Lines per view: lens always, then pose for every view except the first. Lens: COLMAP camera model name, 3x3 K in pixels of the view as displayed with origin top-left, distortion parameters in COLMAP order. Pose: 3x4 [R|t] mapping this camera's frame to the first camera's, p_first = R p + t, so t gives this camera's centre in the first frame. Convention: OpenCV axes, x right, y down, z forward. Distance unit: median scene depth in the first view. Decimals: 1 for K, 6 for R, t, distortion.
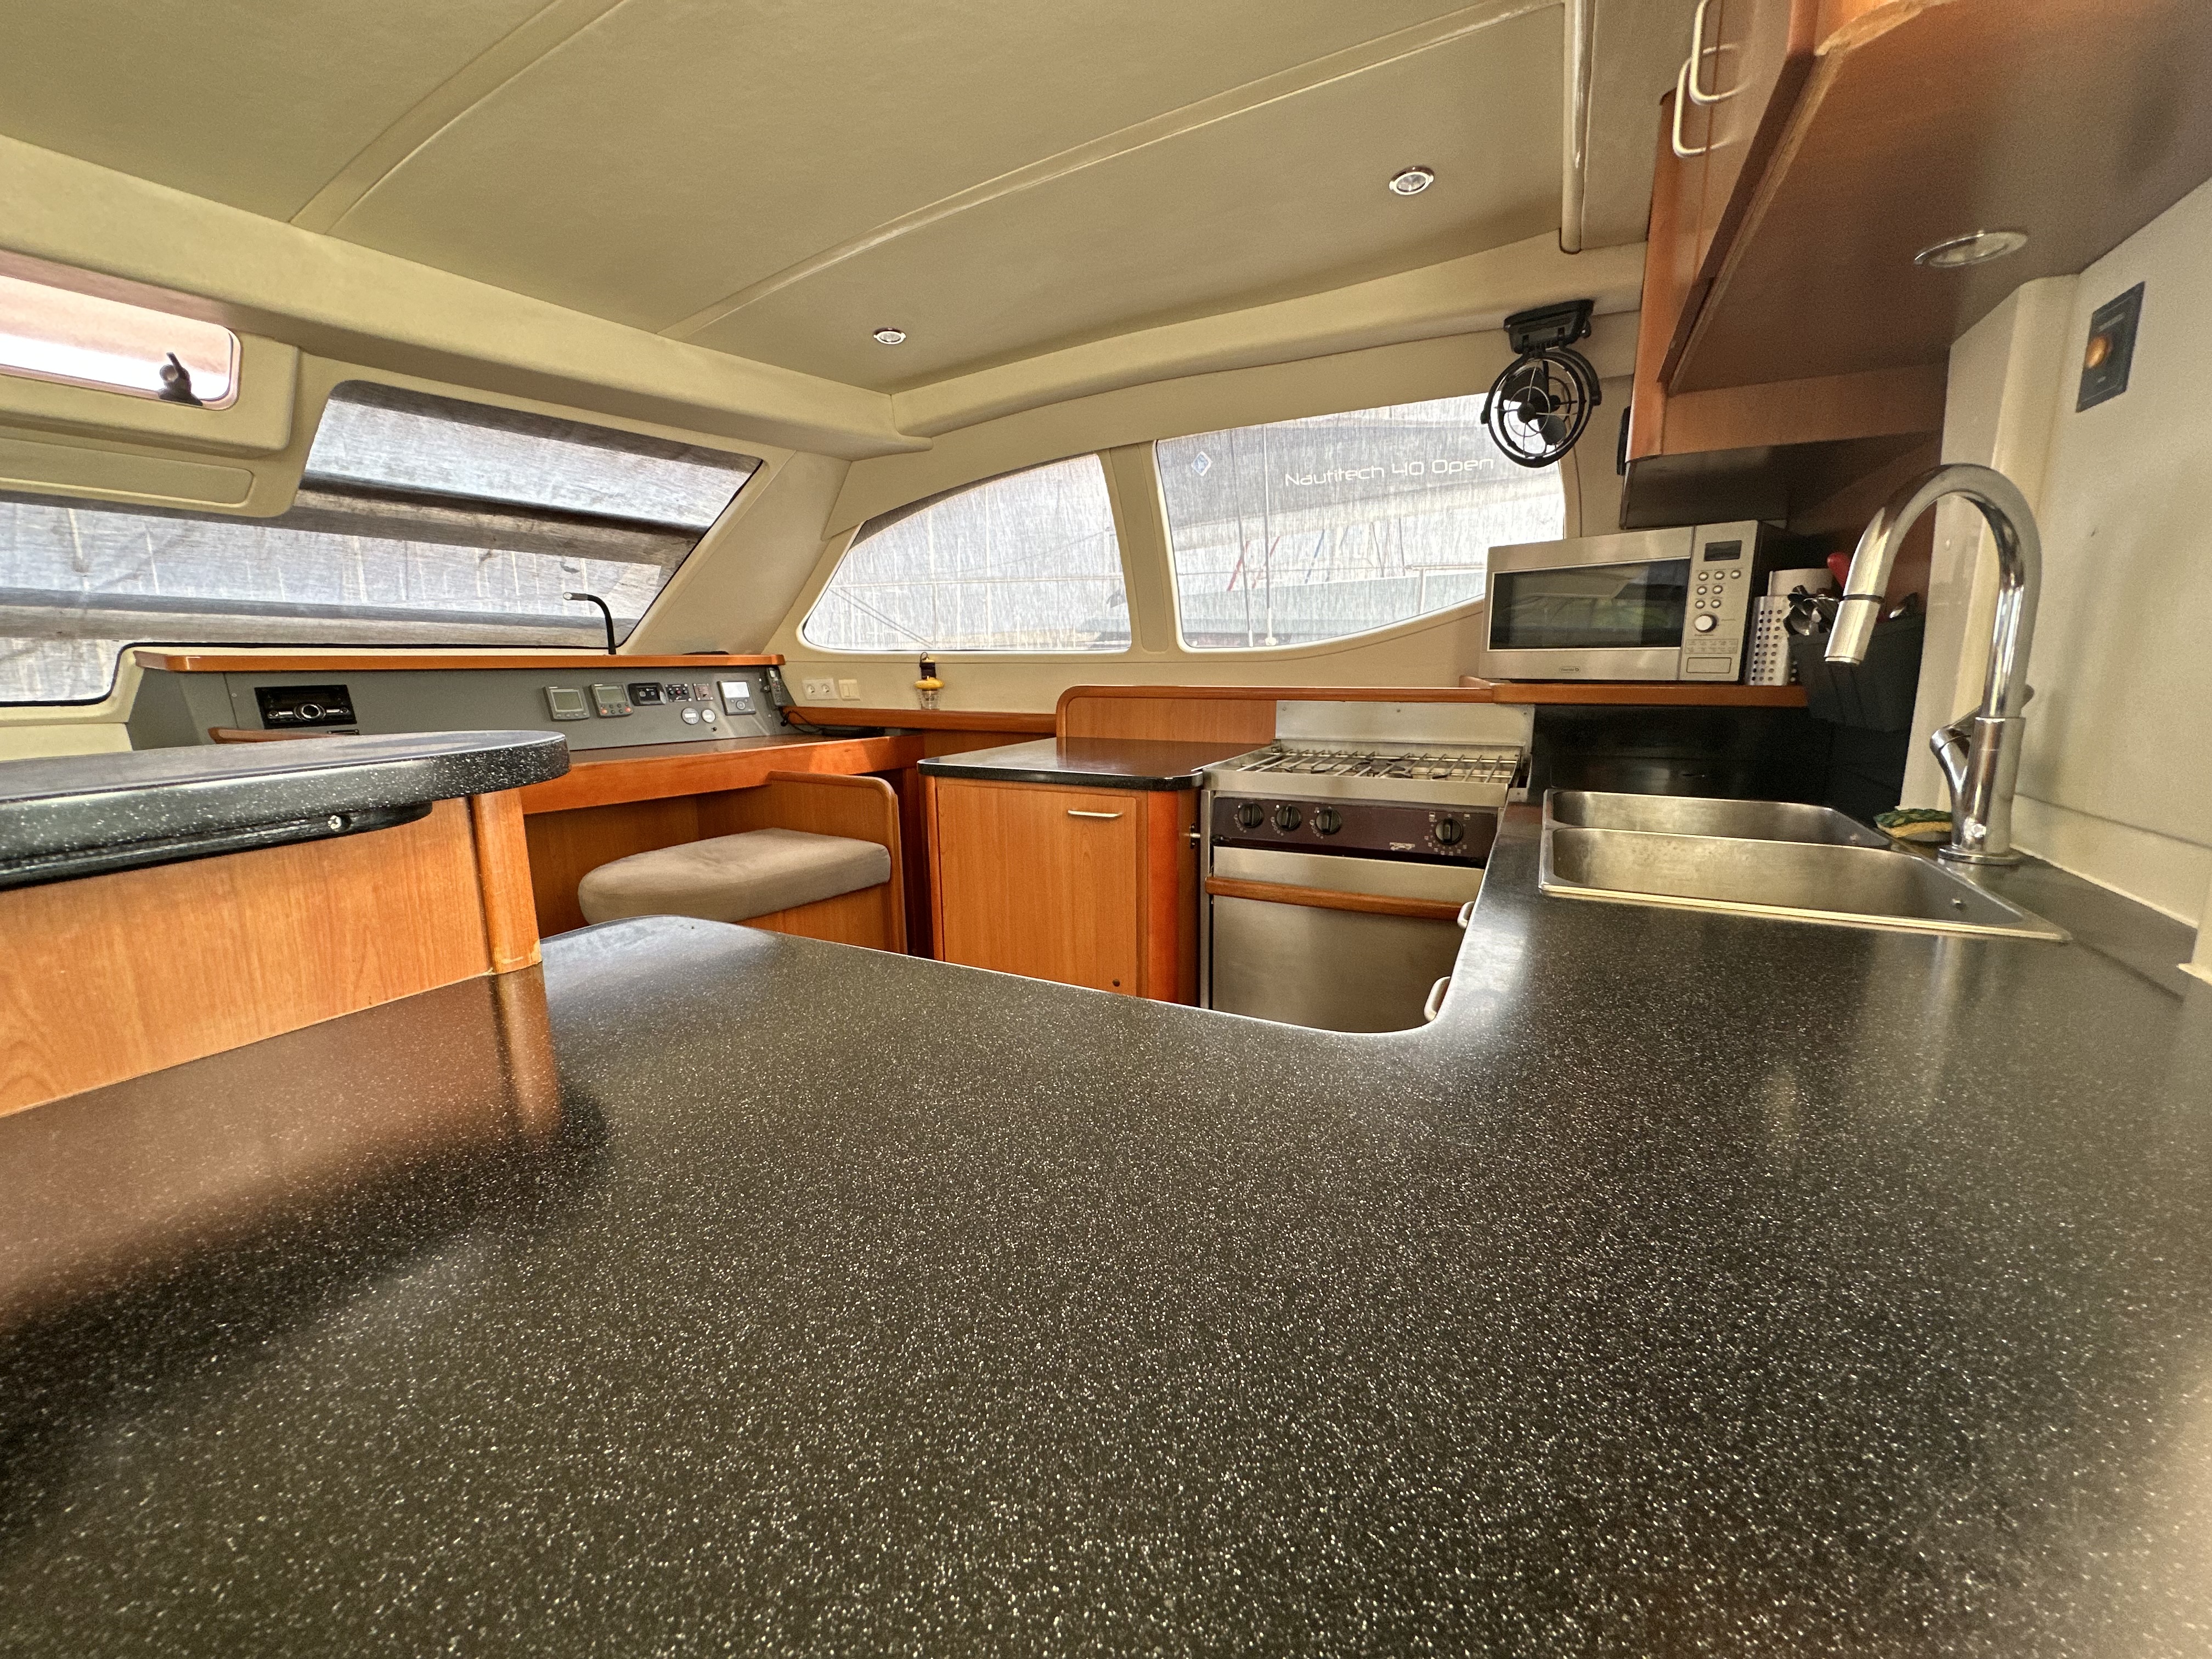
lens RADIAL K [[905.1, 0, 1106.0], [0, 905.1, 829.5], [0, 0, 1]] dist [-0.001222, 0.000029]
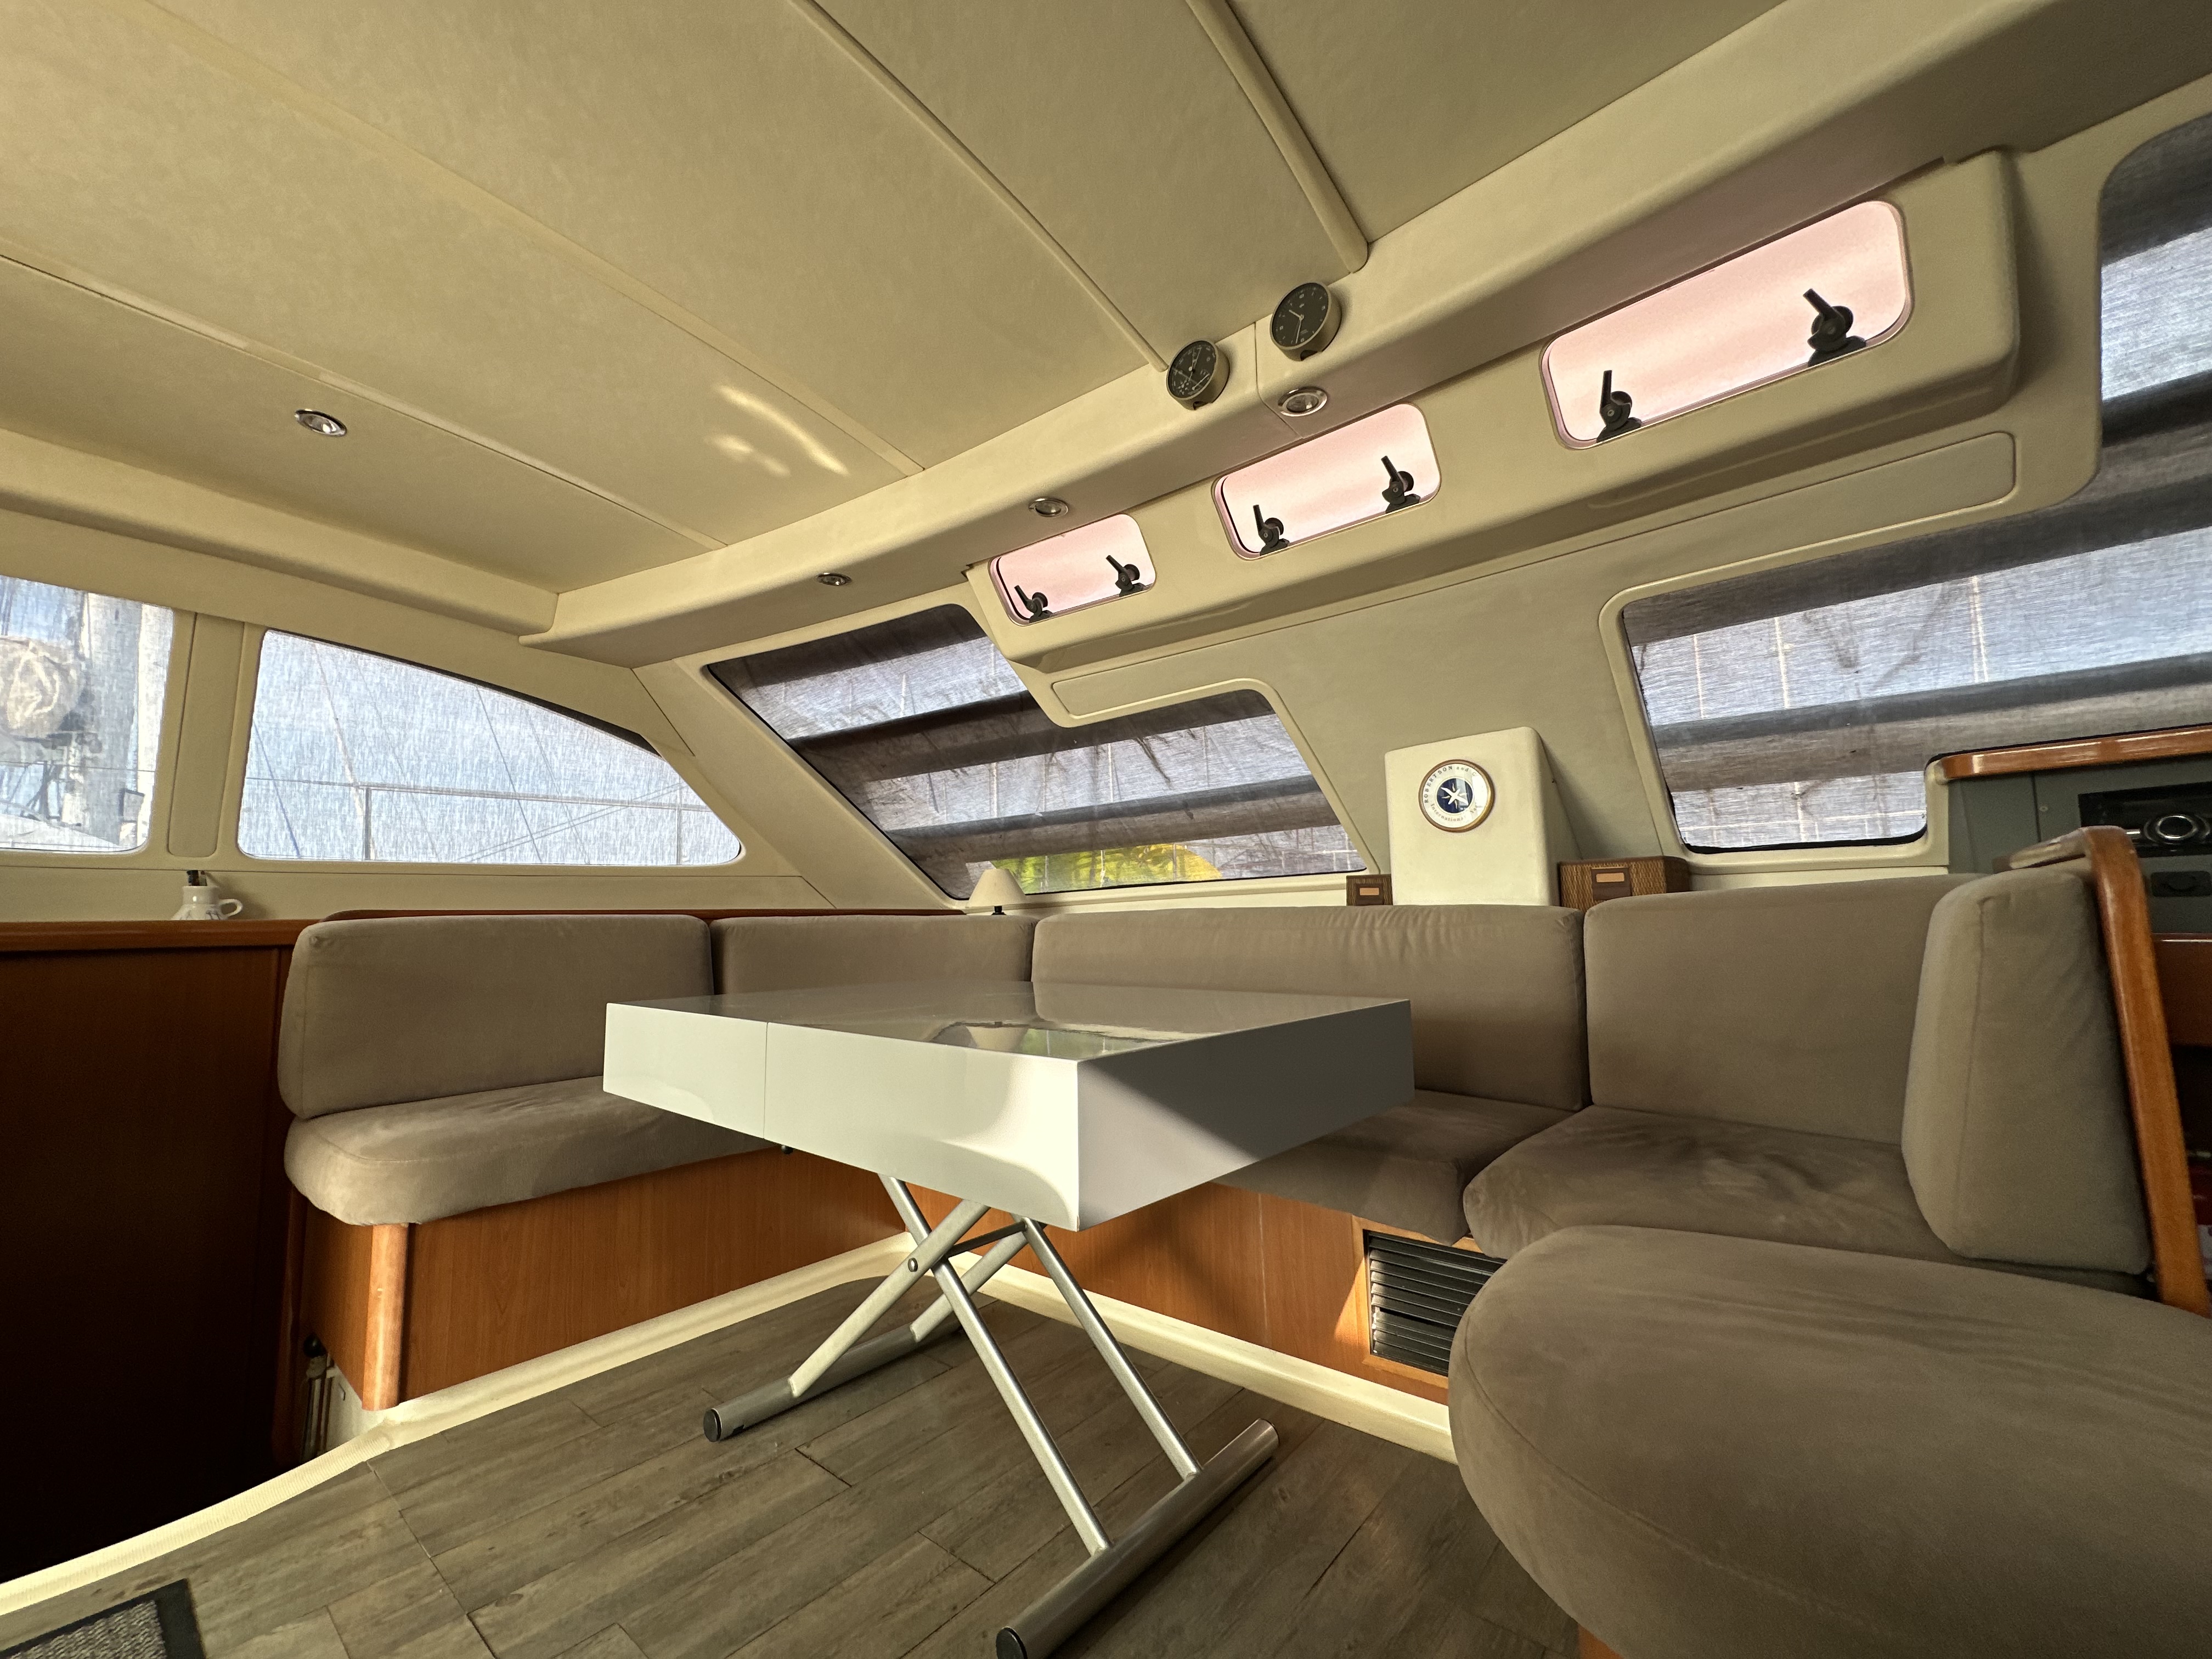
lens RADIAL K [[883.5, 0, 1106.0], [0, 883.5, 829.5], [0, 0, 1]] dist [-0.001294, 0.000155]
pose [[-0.228840, -0.091116, -0.969190, -0.158994], [-0.157012, 0.986029, -0.055626, 0.004012], [0.960718, 0.139445, -0.239949, 0.389958]]
